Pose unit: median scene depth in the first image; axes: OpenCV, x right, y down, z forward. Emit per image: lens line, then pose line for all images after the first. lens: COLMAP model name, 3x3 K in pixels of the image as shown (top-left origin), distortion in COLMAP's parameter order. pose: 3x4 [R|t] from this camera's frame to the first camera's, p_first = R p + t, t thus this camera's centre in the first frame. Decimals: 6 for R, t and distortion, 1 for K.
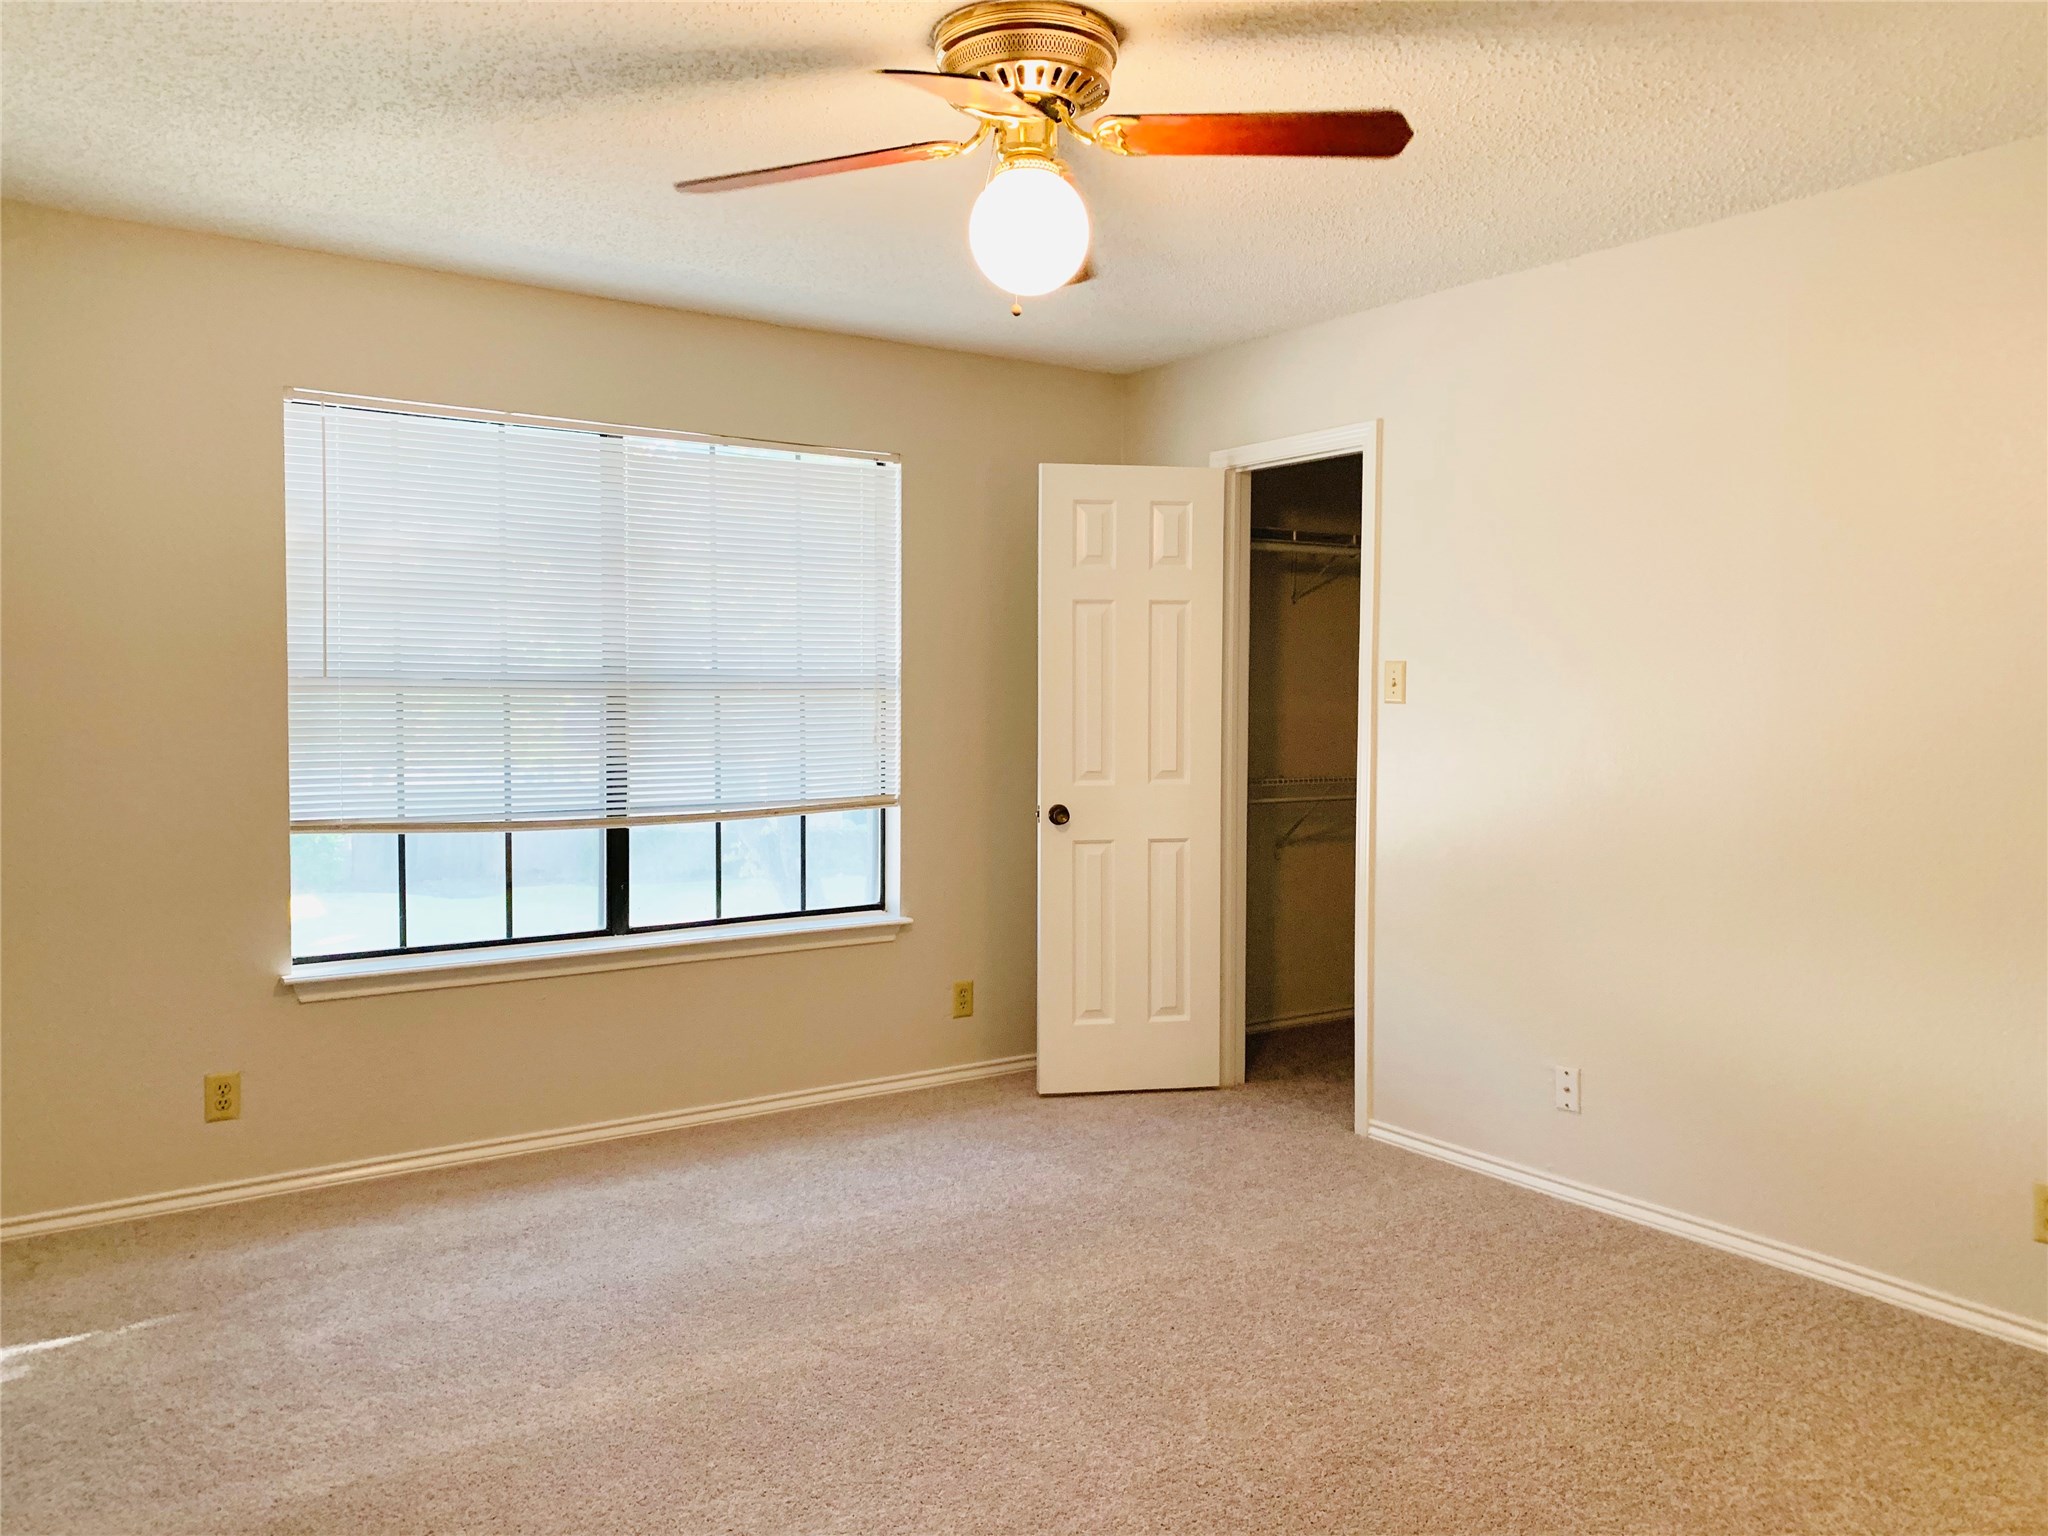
lens RADIAL K [[1570.5, 0, 1032.9], [0, 1570.5, 753.0], [0, 0, 1]] dist [0.046292, -0.054415]
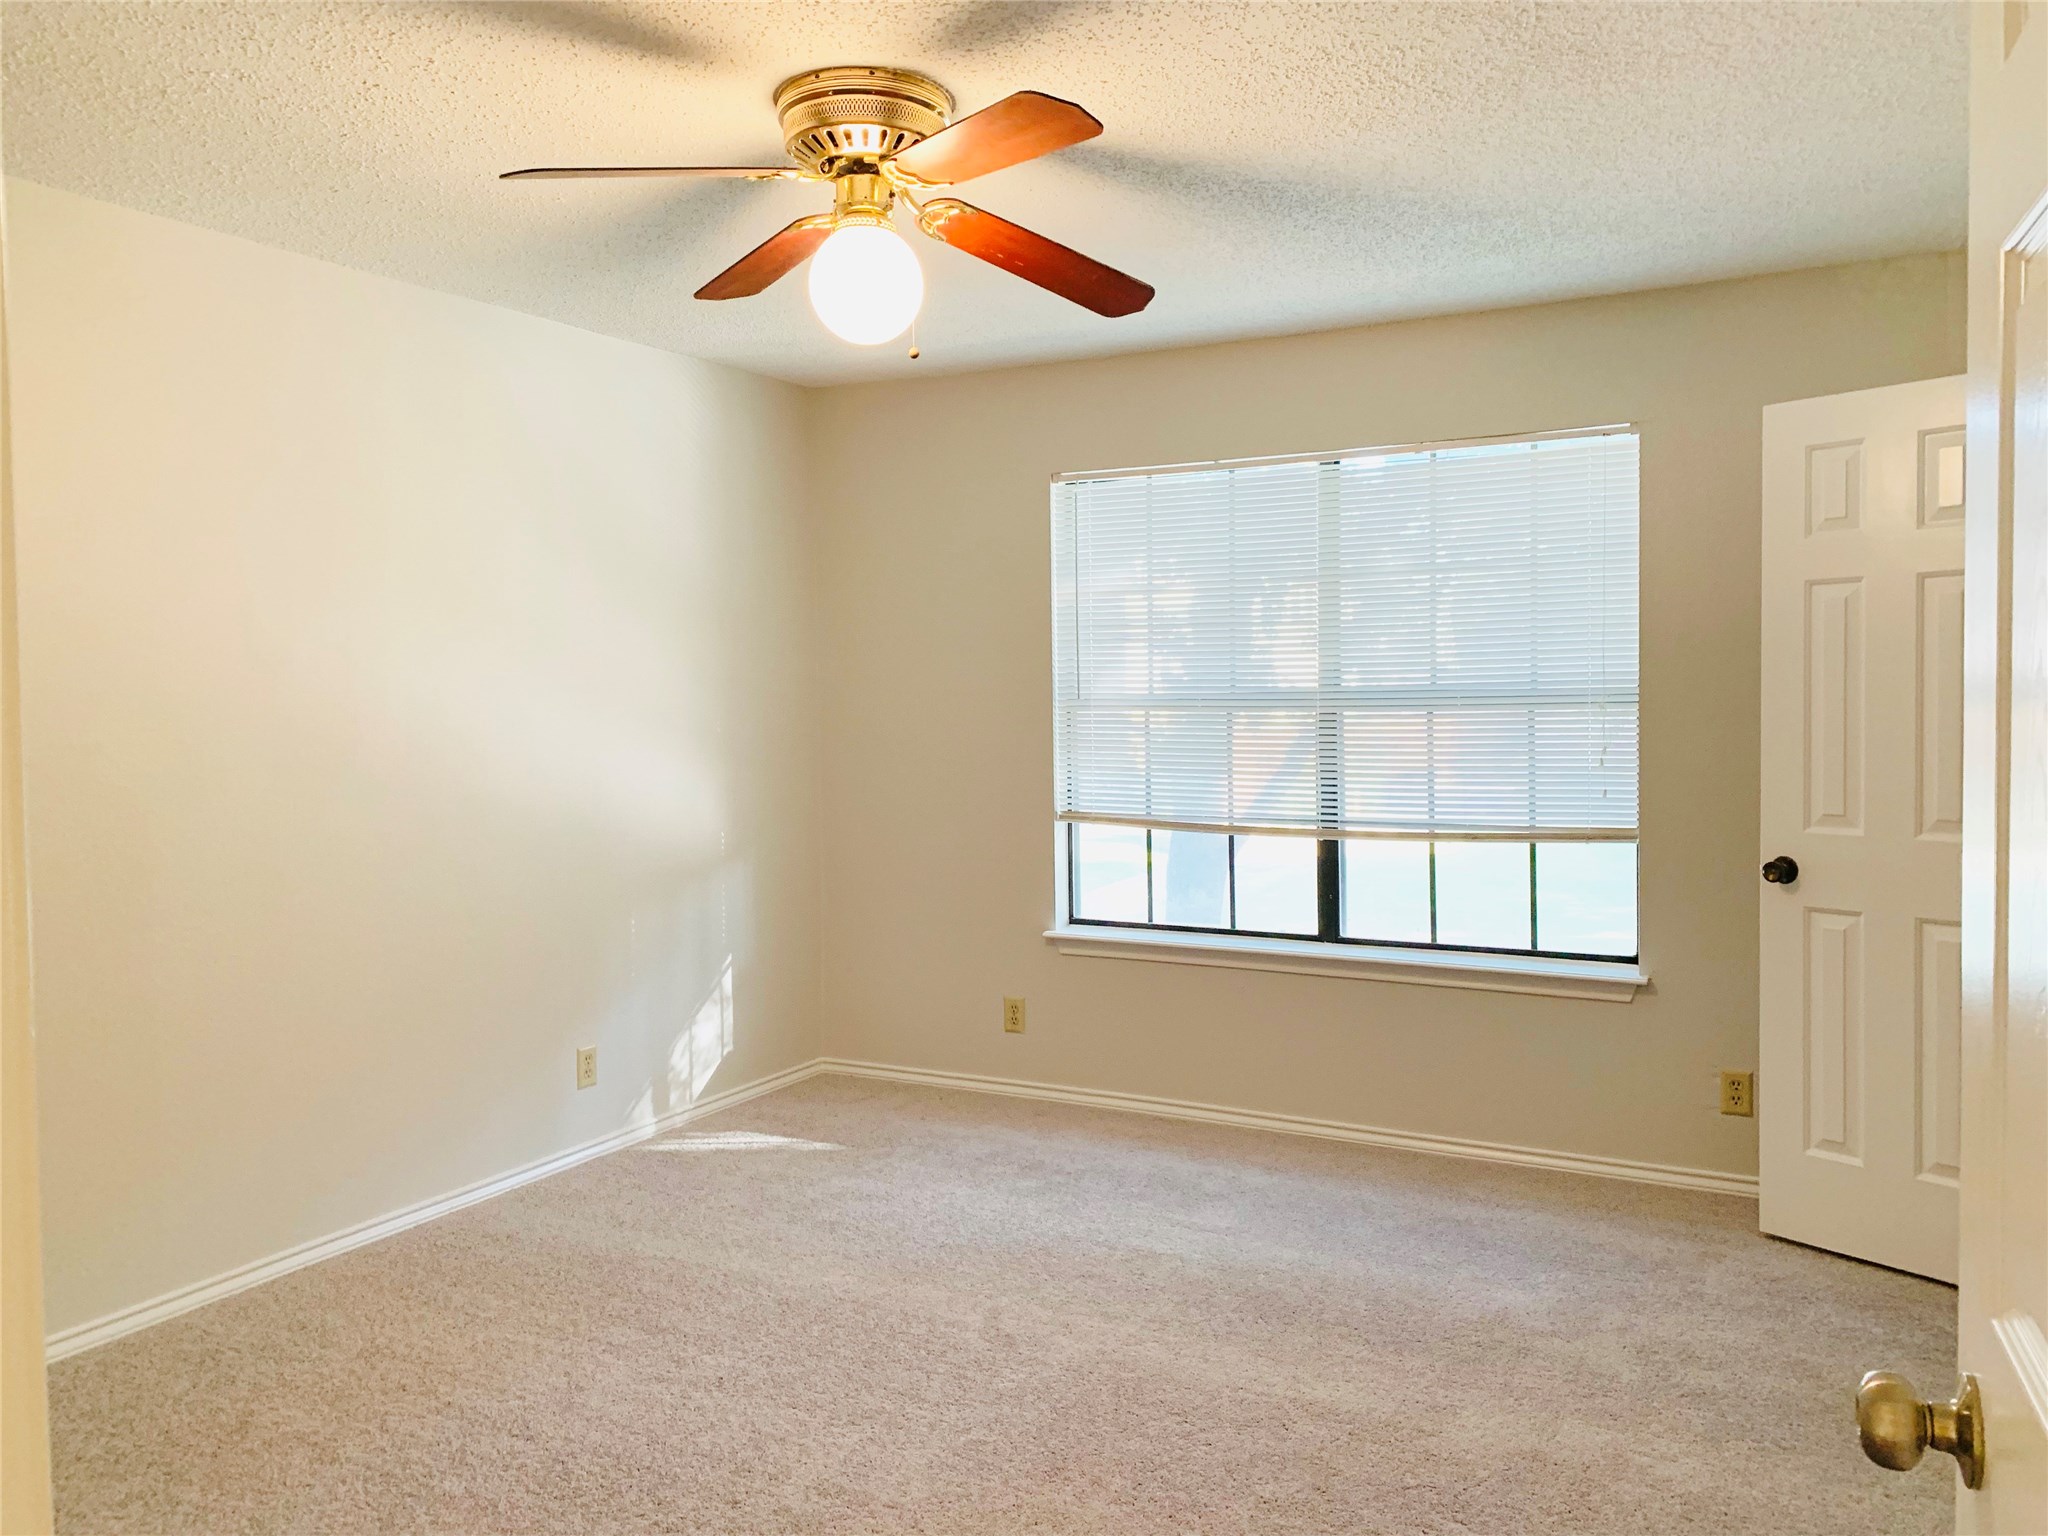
lens RADIAL K [[1558.4, 0, 1029.9], [0, 1558.4, 754.6], [0, 0, 1]] dist [0.127428, -0.220746]
pose [[0.450826, 0.026507, -0.892218, 0.562570], [-0.026741, 0.999511, 0.016183, -0.019549], [0.892211, 0.016563, 0.451314, 0.354795]]
